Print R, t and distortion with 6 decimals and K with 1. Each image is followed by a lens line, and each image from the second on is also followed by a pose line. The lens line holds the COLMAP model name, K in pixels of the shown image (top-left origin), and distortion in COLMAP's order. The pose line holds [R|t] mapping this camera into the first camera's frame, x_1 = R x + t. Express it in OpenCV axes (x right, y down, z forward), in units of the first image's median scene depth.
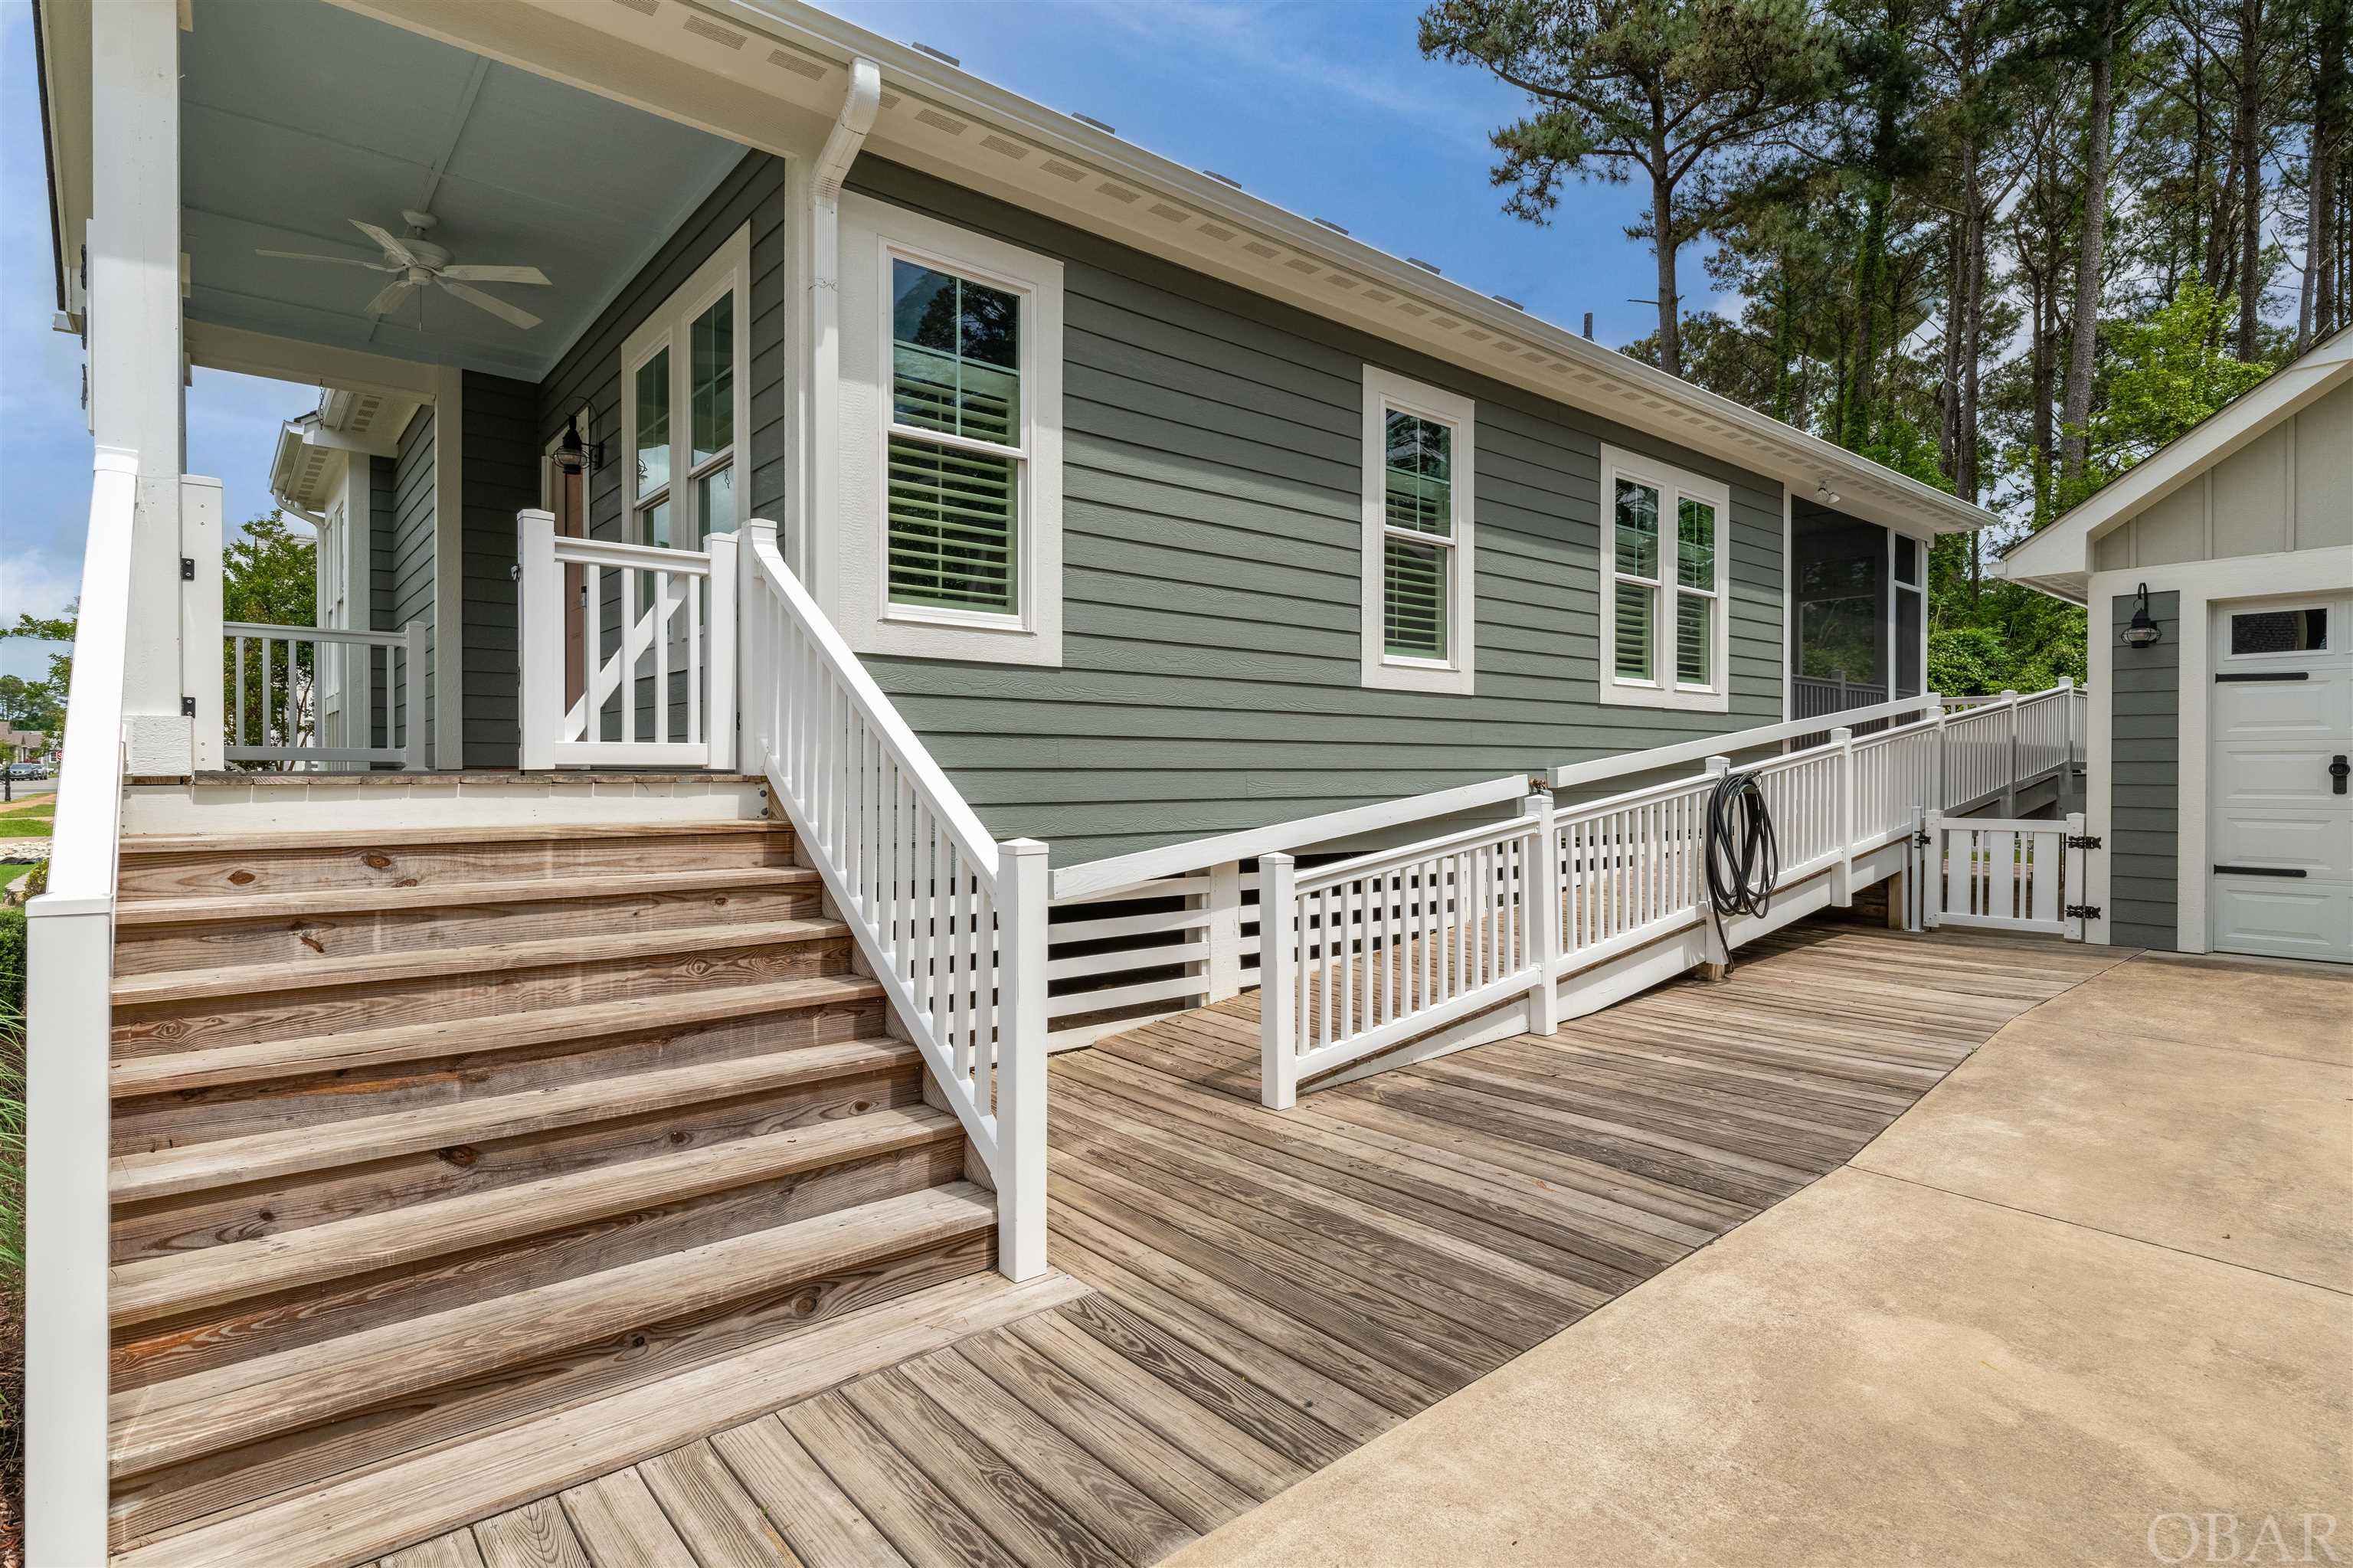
lens RADIAL K [[1167.9, 0, 1160.5], [0, 1167.9, 775.4], [0, 0, 1]] dist [-0.003590, 0.002662]
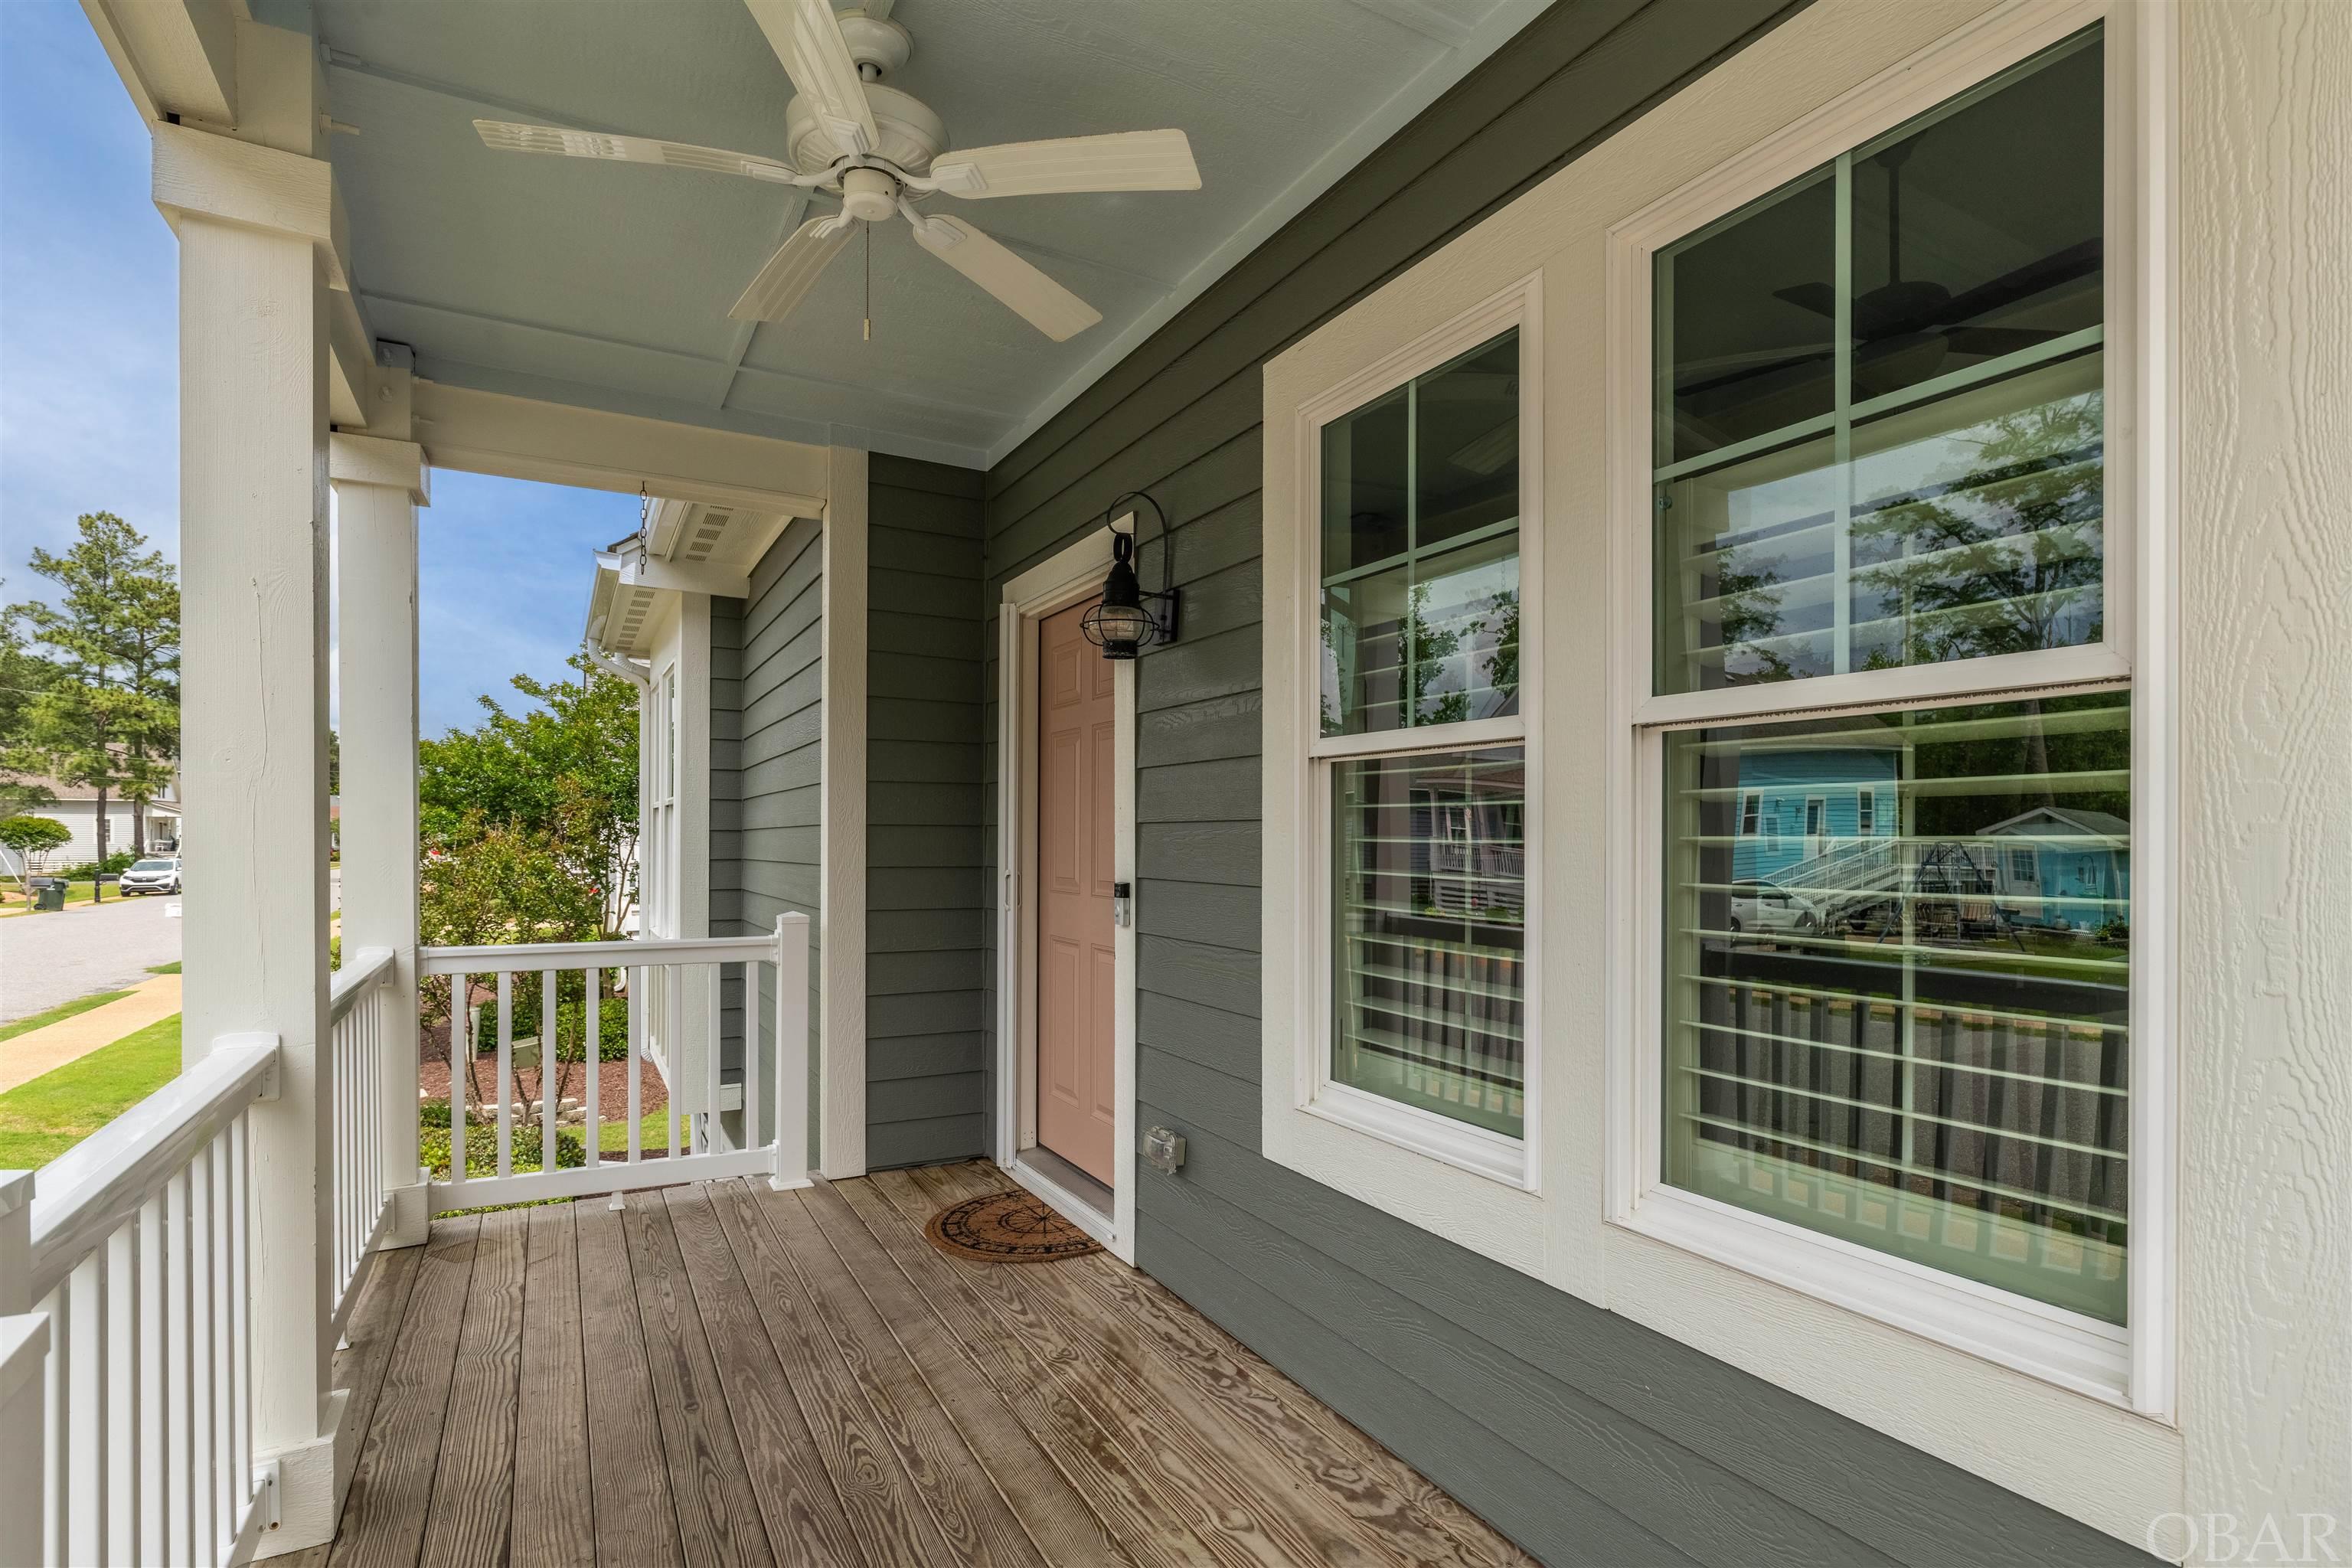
lens RADIAL K [[1167.4, 0, 1186.0], [0, 1167.4, 855.5], [0, 0, 1]] dist [-0.003590, 0.002662]
pose [[0.981686, 0.011459, -0.190163, -0.296965], [-0.010555, 0.999928, 0.005766, -0.138868], [0.190216, -0.003654, 0.981736, 0.417105]]
